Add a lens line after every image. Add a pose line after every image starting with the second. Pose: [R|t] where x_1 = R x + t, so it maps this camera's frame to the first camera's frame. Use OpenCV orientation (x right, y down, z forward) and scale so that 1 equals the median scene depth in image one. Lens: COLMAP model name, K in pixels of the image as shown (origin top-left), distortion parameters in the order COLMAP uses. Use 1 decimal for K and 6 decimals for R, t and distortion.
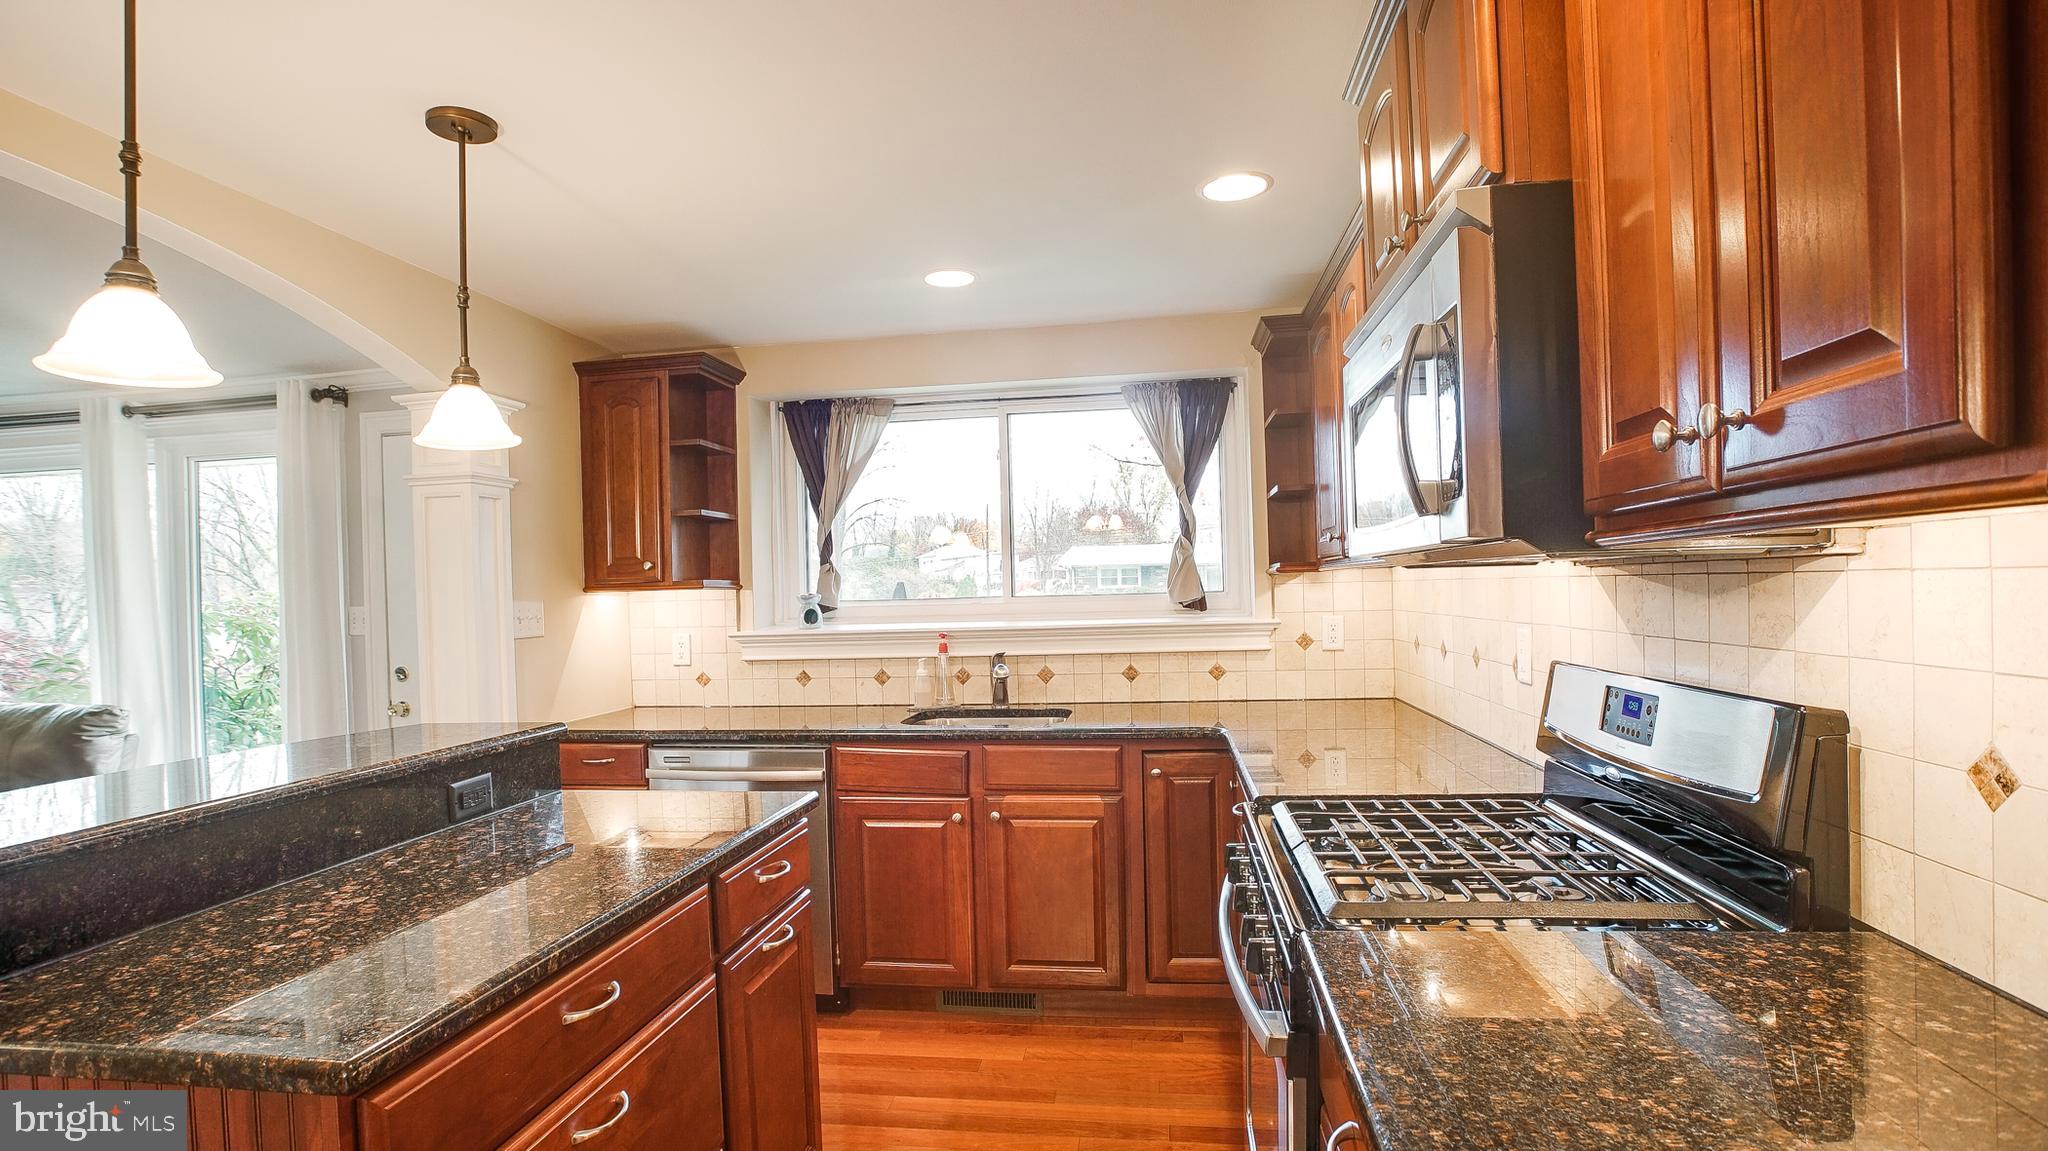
lens RADIAL K [[993.7, 0, 1015.2], [0, 993.7, 584.5], [0, 0, 1]] dist [-0.035931, 0.005074]
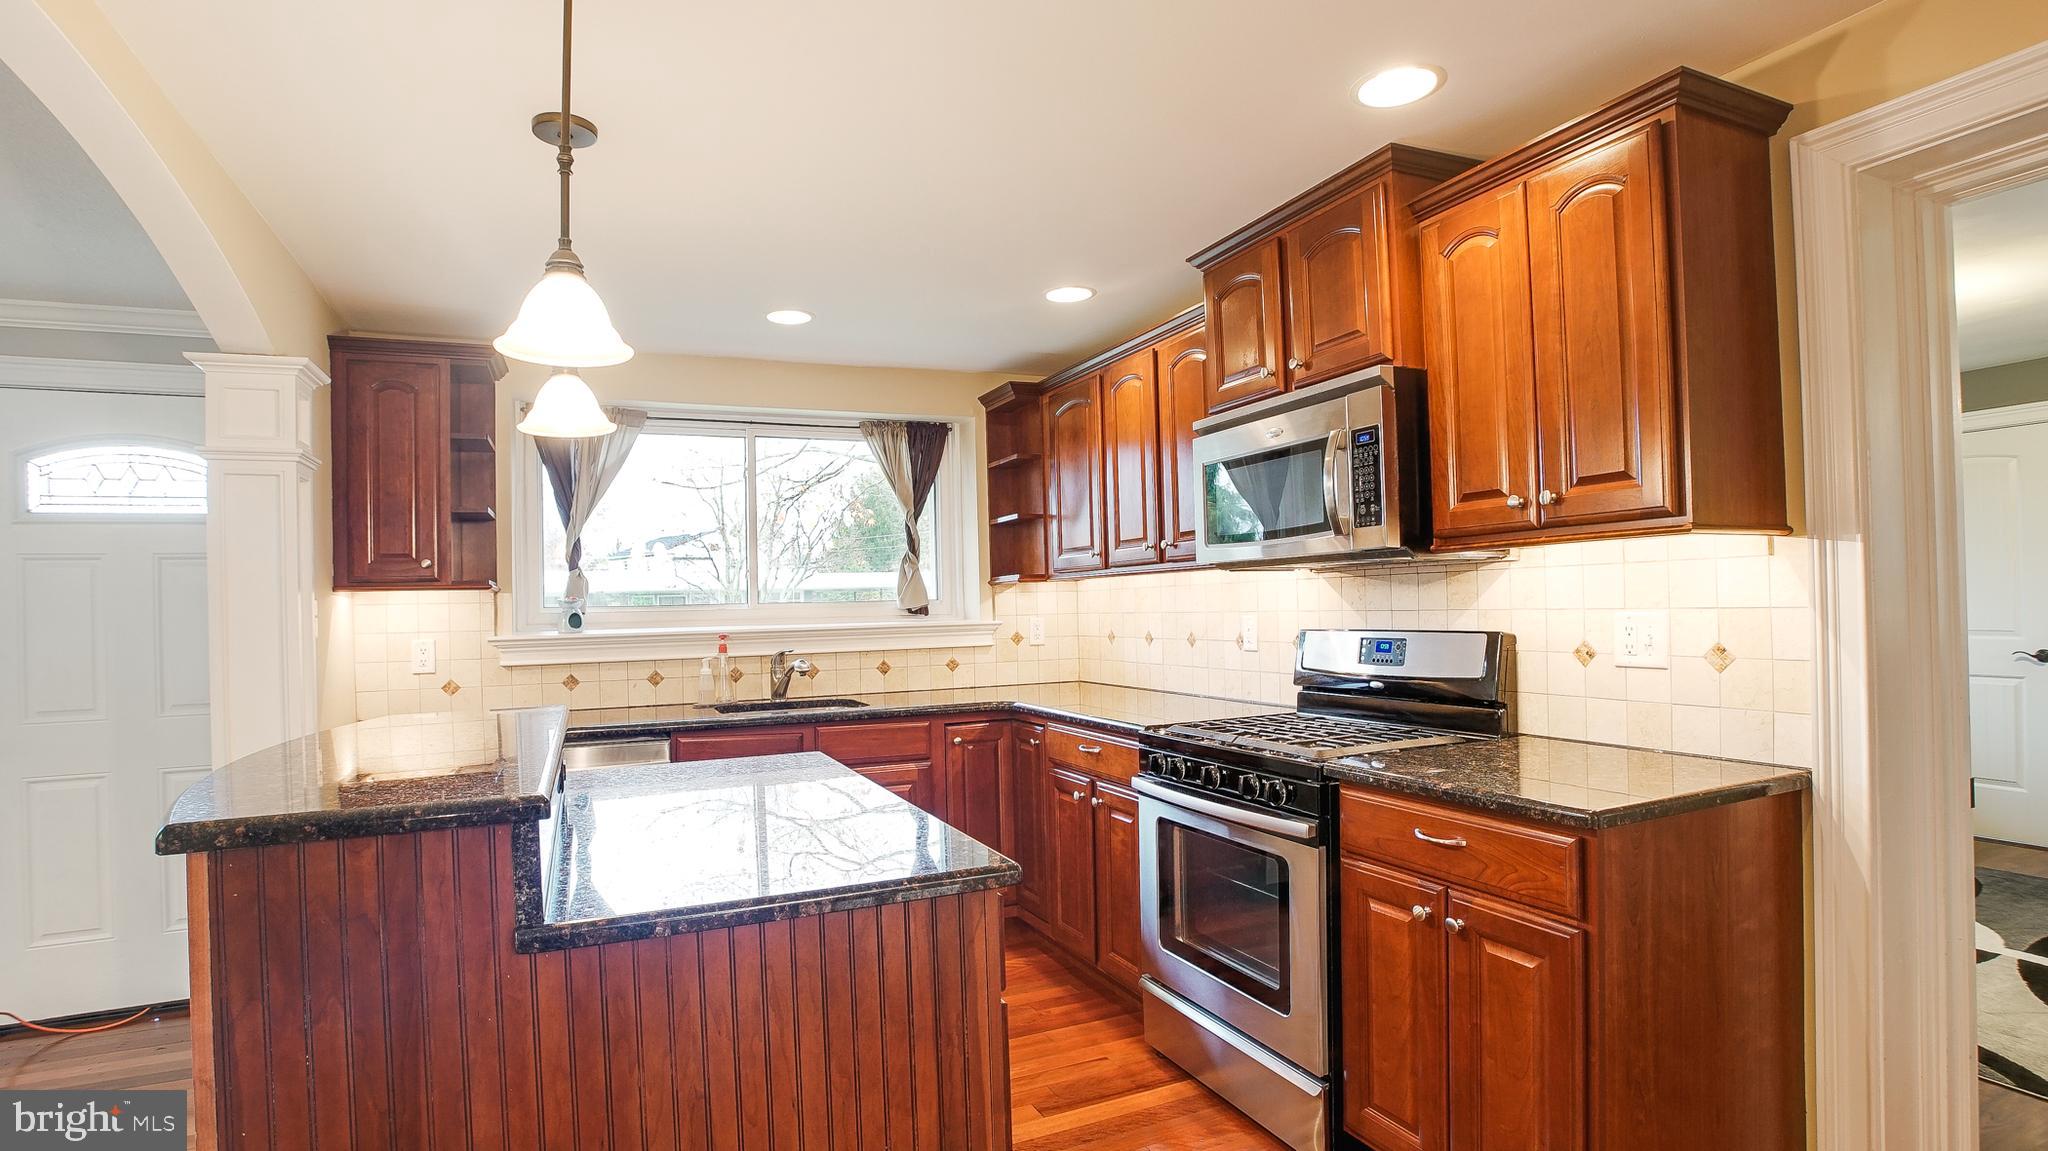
lens RADIAL K [[993.7, 0, 1022.9], [0, 993.7, 579.4], [0, 0, 1]] dist [-0.035931, 0.005074]
pose [[0.839619, 0.021604, 0.542746, -0.388775], [-0.001254, 0.999283, -0.037836, 0.029656], [-0.543175, 0.031087, 0.839044, -0.076312]]
